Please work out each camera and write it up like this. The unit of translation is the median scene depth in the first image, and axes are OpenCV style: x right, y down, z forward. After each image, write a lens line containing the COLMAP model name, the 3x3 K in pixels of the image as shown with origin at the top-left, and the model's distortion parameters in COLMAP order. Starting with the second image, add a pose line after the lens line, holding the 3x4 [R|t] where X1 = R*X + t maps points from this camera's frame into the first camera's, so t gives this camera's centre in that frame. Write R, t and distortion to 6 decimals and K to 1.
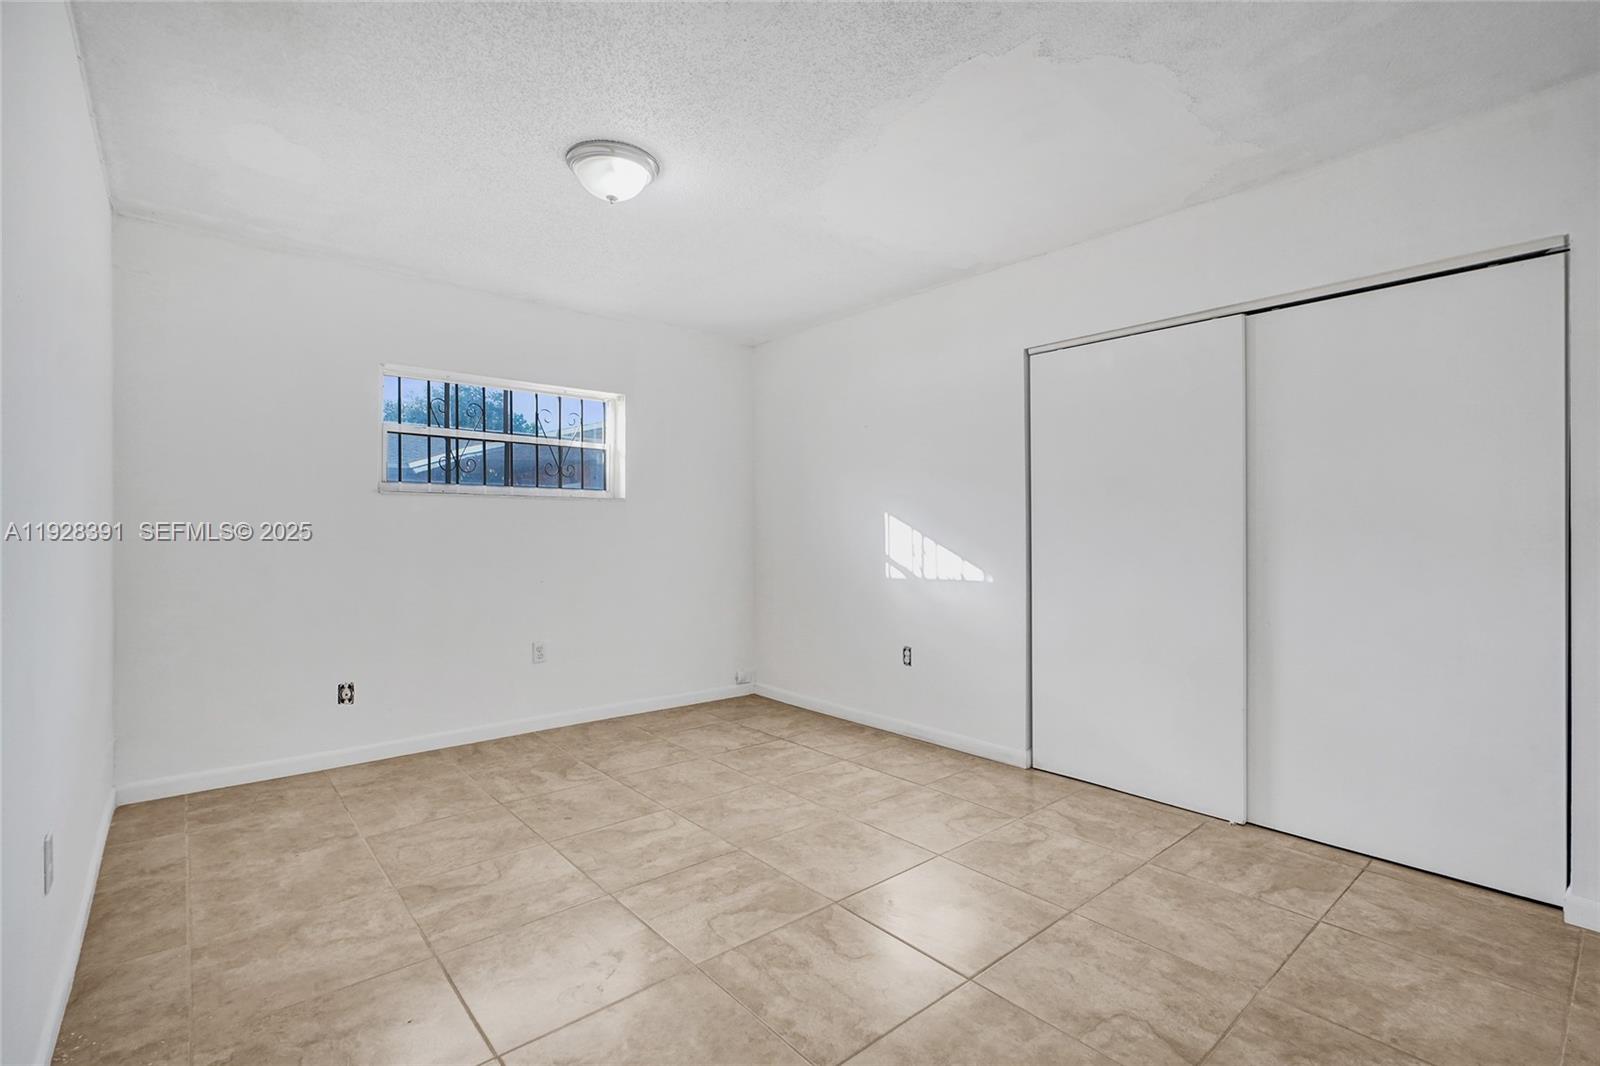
lens RADIAL K [[713.8, 0, 798.6], [0, 713.8, 526.6], [0, 0, 1]] dist [0.054057, -0.017782]
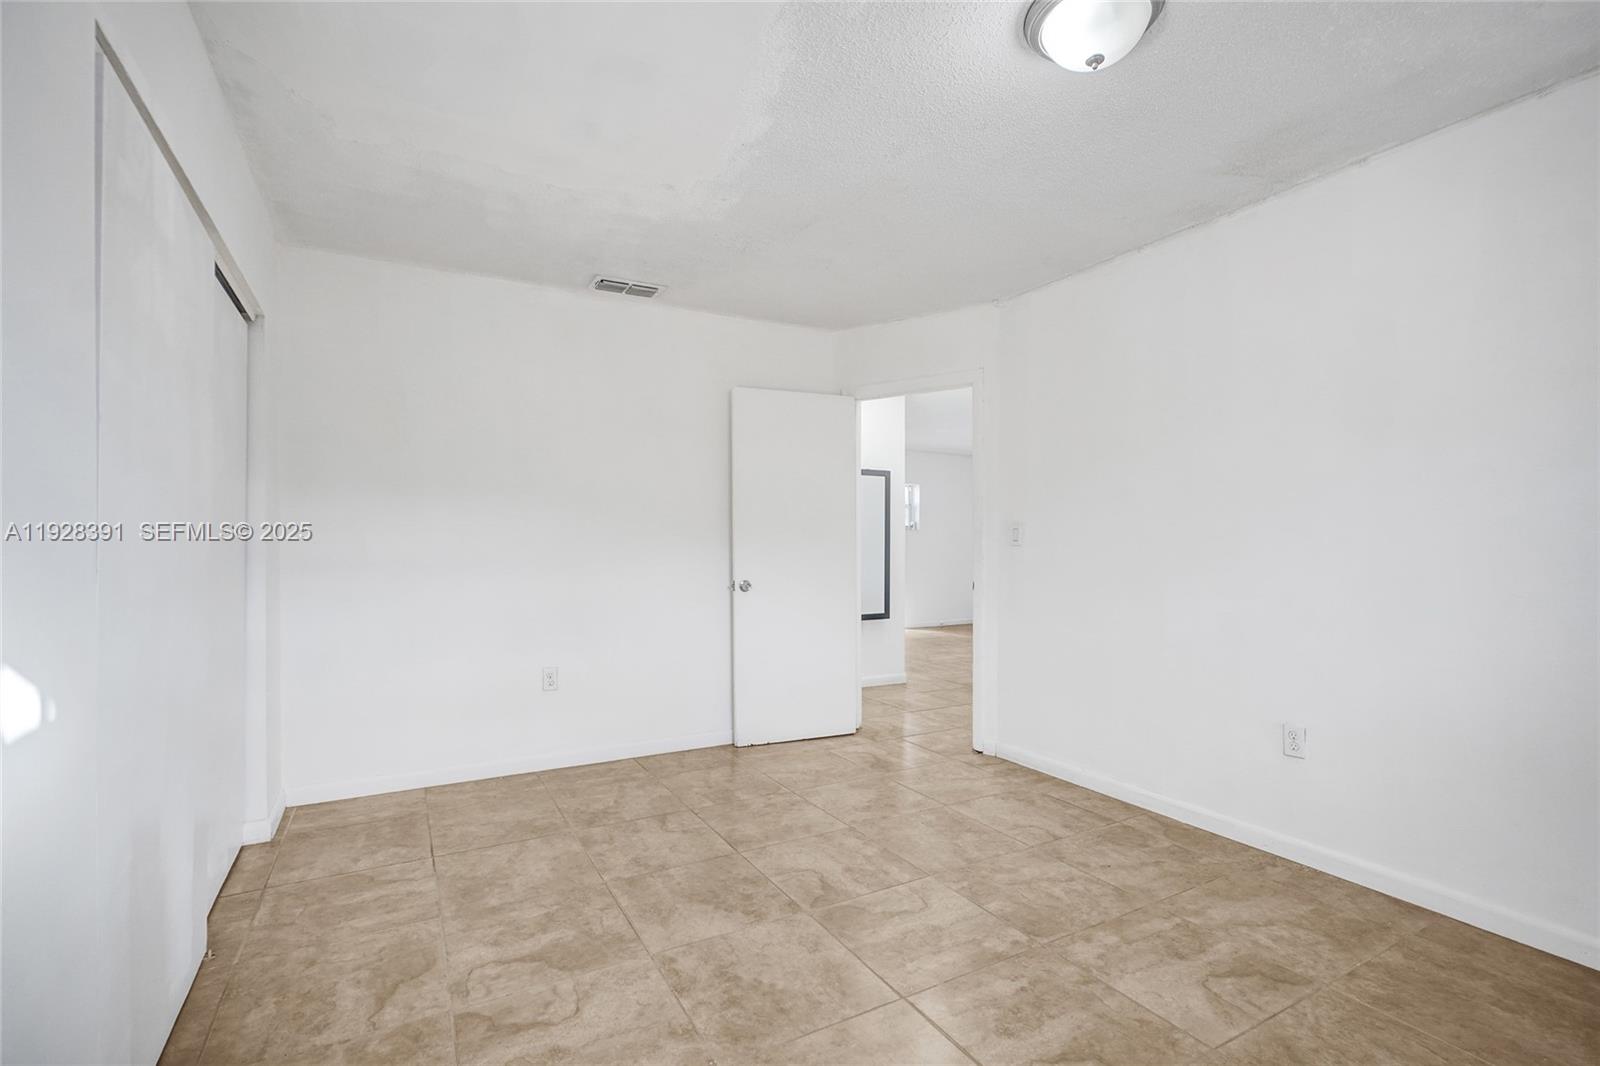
lens RADIAL K [[713.8, 0, 798.6], [0, 713.8, 526.6], [0, 0, 1]] dist [0.054057, -0.017782]
pose [[-0.980758, -0.000376, 0.195225, -0.142333], [-0.006997, 0.999423, -0.033229, 0.008744], [-0.195100, -0.033956, -0.980195, 2.056223]]
